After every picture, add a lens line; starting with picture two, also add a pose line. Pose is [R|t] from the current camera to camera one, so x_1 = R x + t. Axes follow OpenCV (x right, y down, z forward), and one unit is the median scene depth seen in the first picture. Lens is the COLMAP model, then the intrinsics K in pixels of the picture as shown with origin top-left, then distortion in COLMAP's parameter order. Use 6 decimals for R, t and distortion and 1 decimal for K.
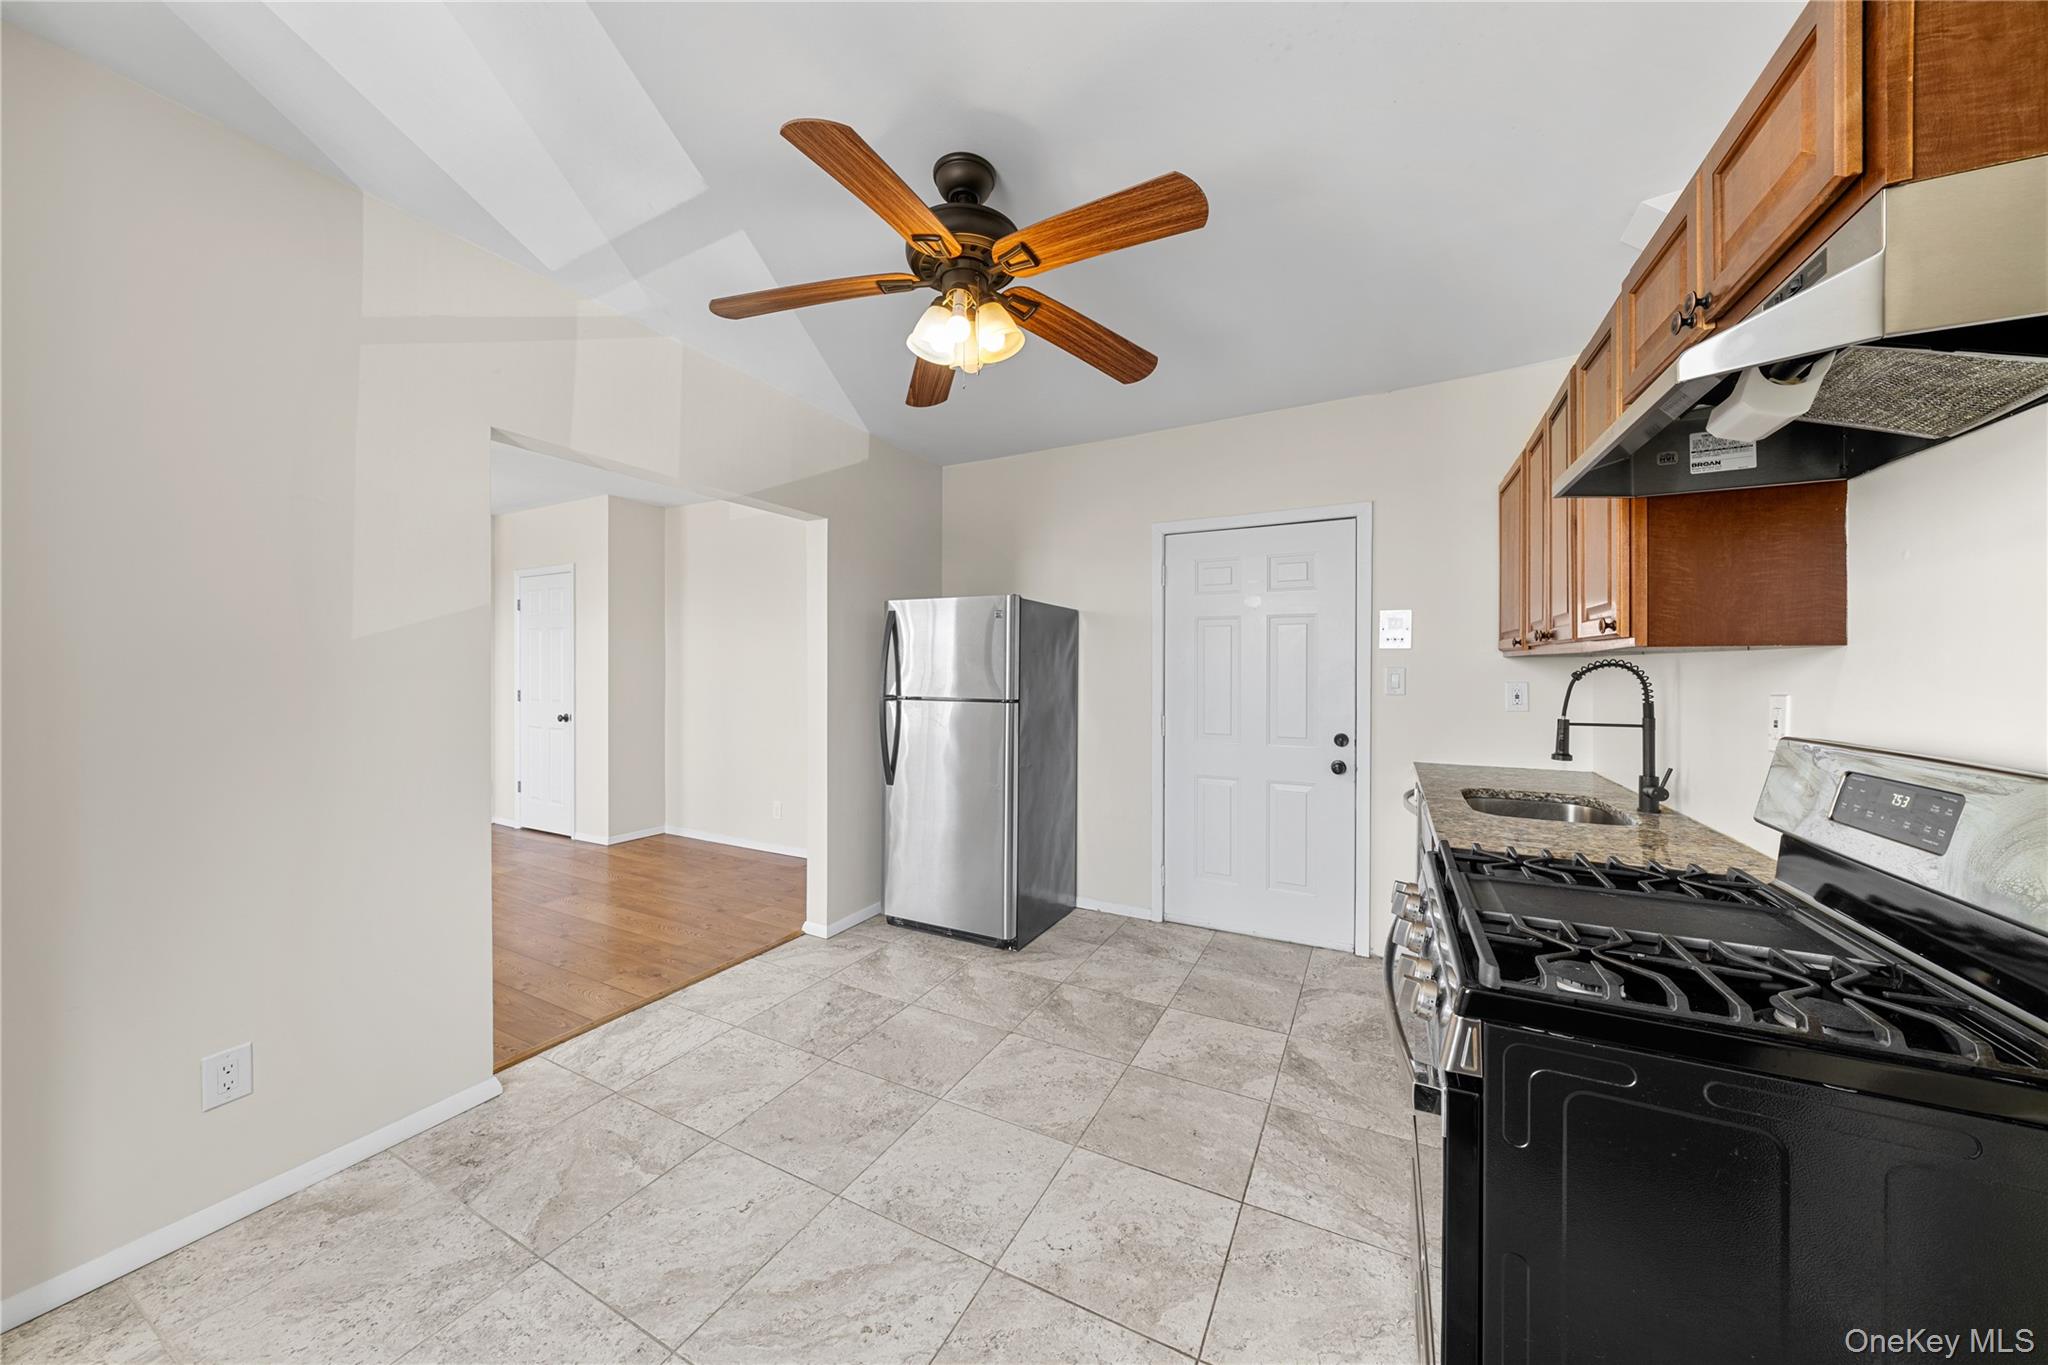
lens RADIAL K [[697.4, 0, 1028.6], [0, 697.4, 670.1], [0, 0, 1]] dist [-0.000347, -0.000083]
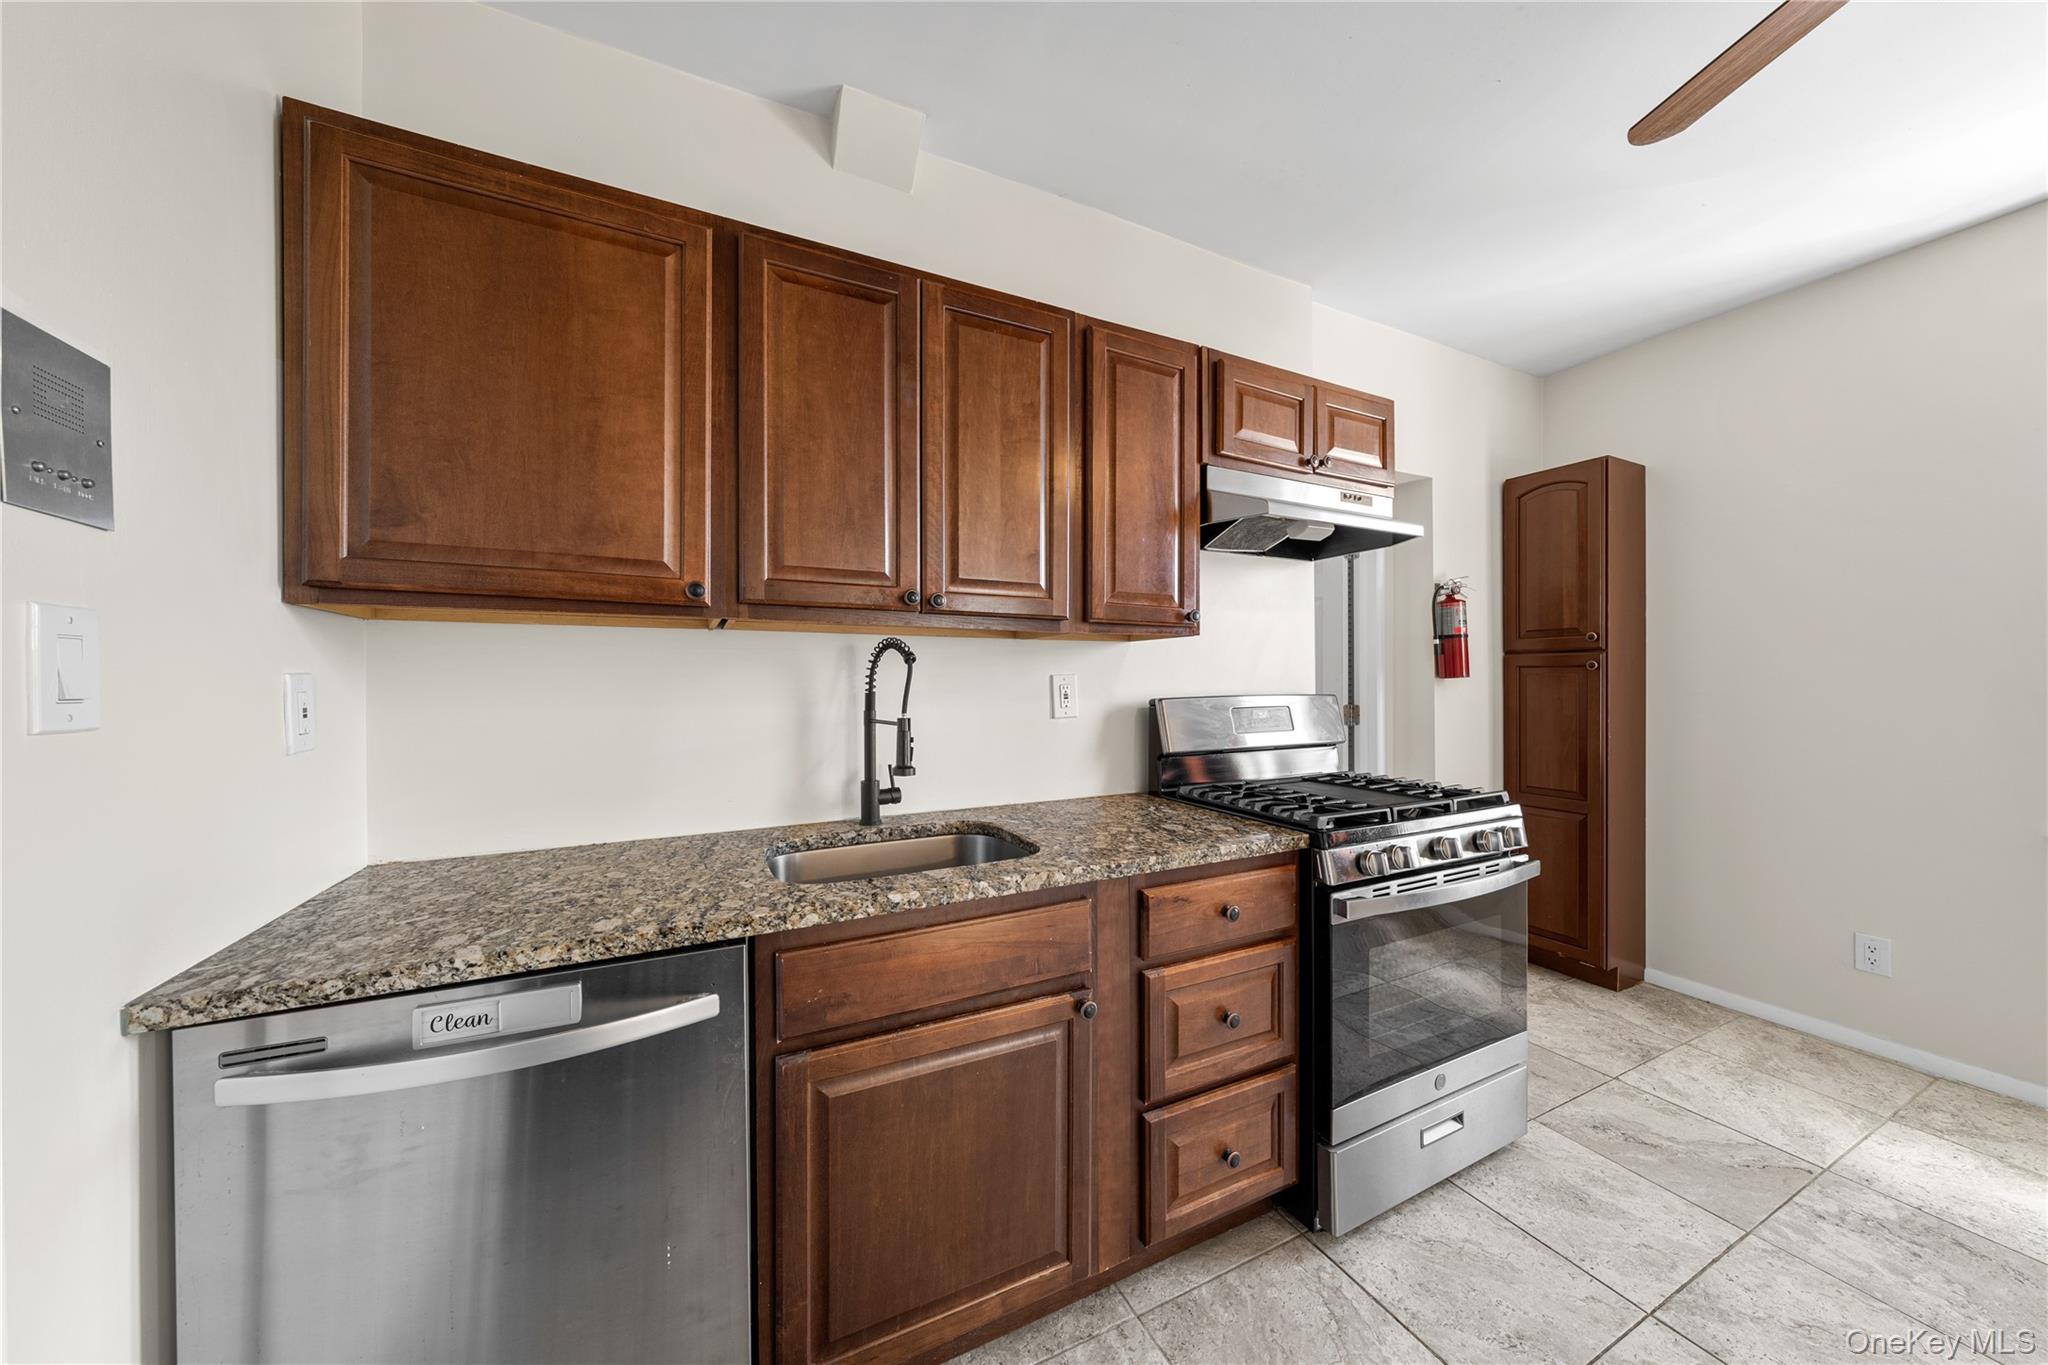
lens RADIAL K [[698.8, 0, 1032.6], [0, 698.8, 682.6], [0, 0, 1]] dist [-0.000361, 0.000010]
pose [[-0.806044, -0.003472, 0.591846, 0.230488], [0.001600, 0.999966, 0.008046, 0.028284], [-0.591854, 0.007433, -0.806011, 1.472544]]
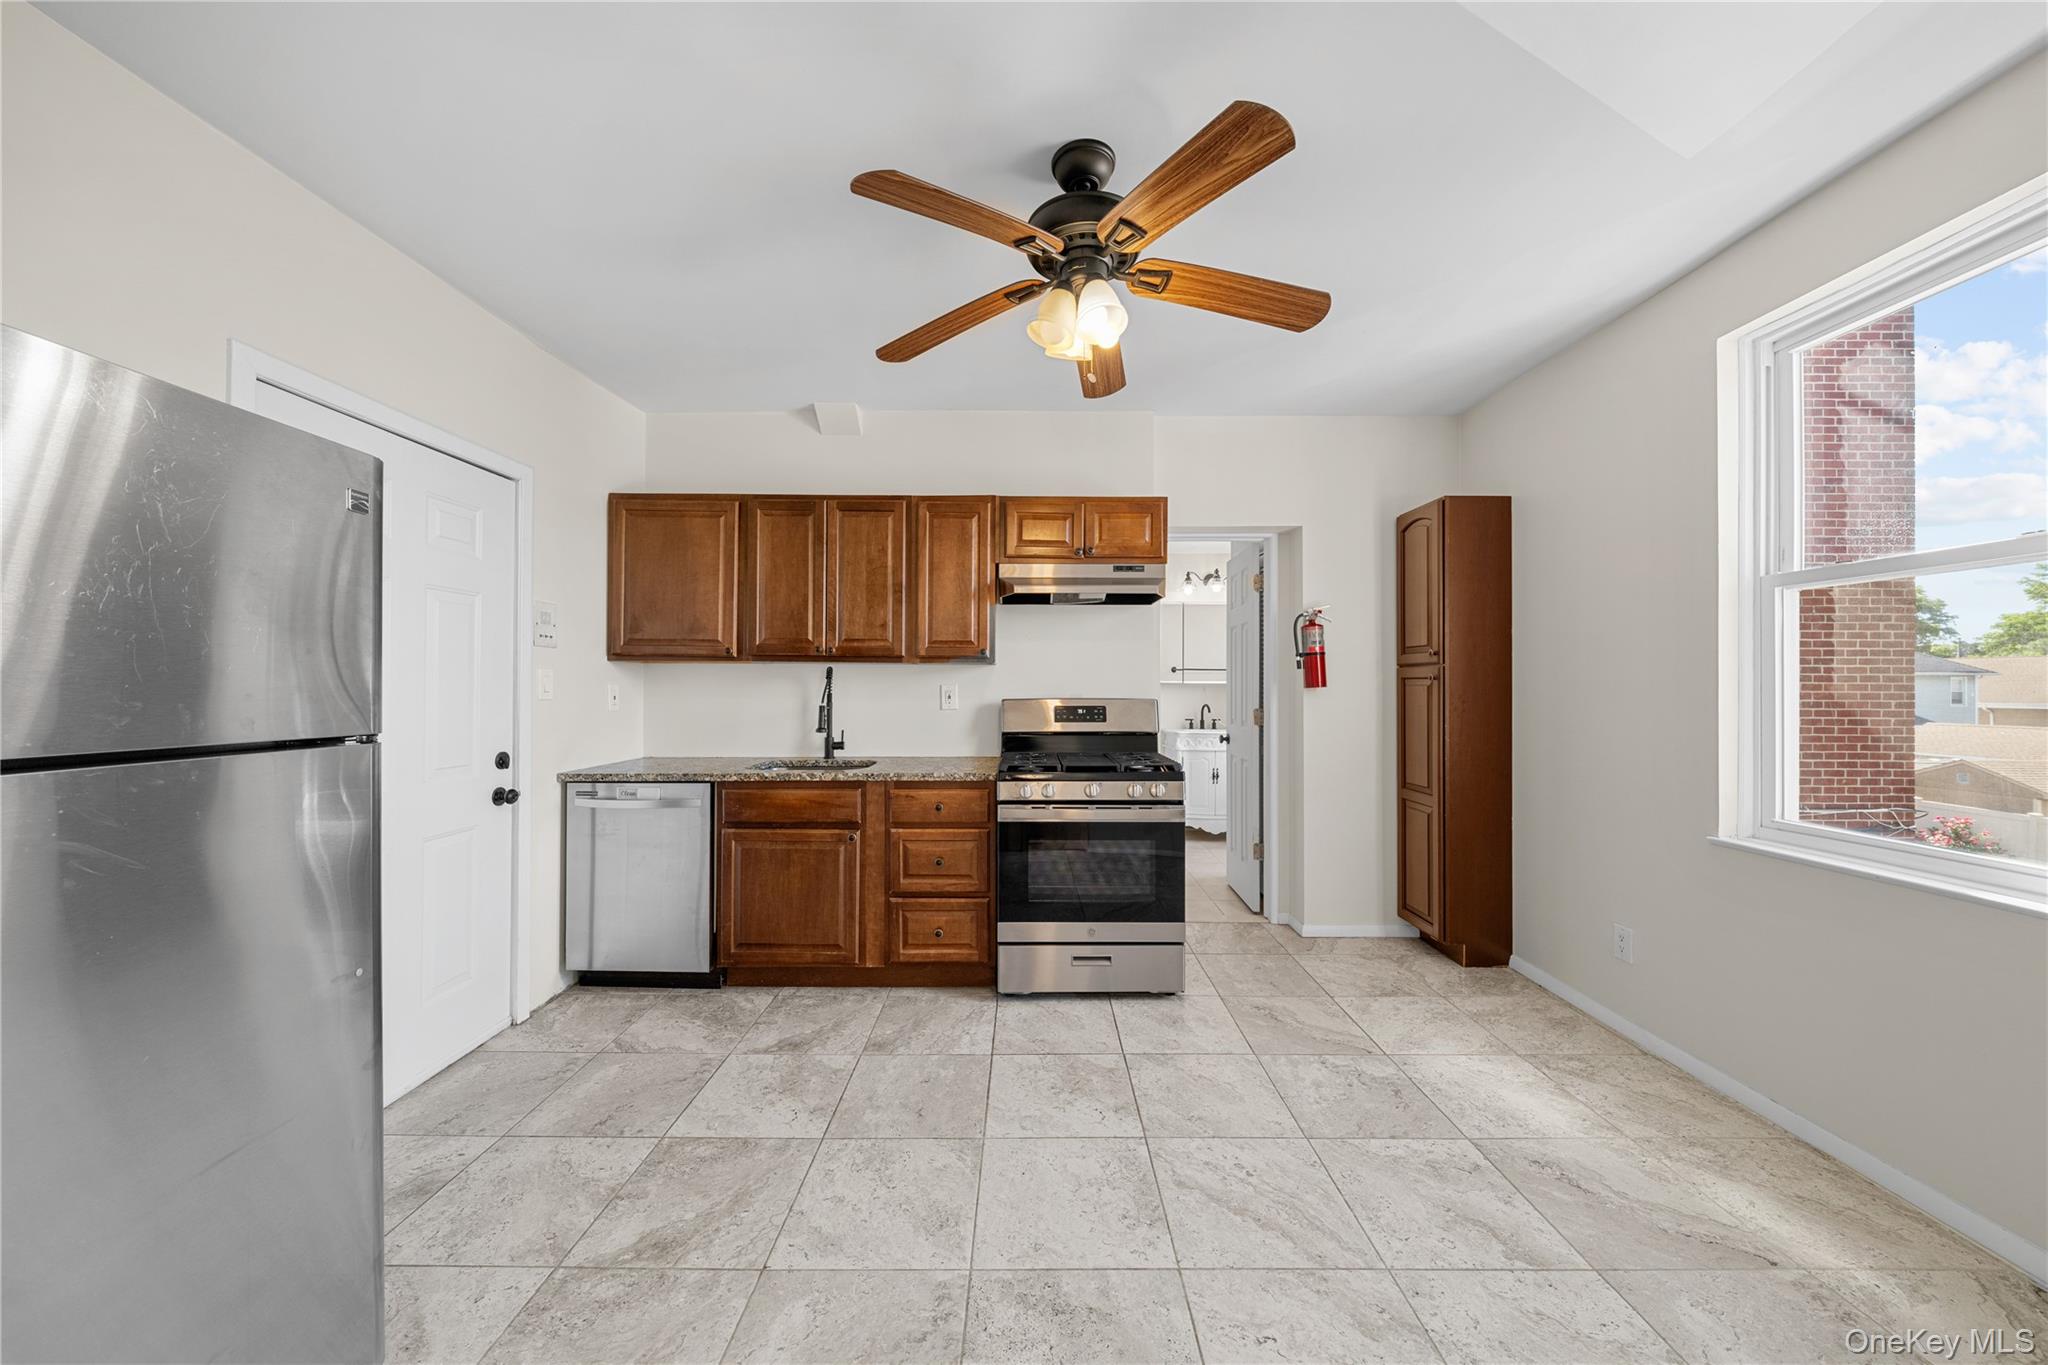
lens RADIAL K [[711.8, 0, 1024.0], [0, 711.8, 682.5], [0, 0, 1]] dist [0.000600, -0.000116]
pose [[-0.452406, 0.001174, 0.891811, -0.796648], [-0.000902, 0.999998, -0.001774, 0.022460], [-0.891812, -0.001607, -0.452404, 1.283606]]
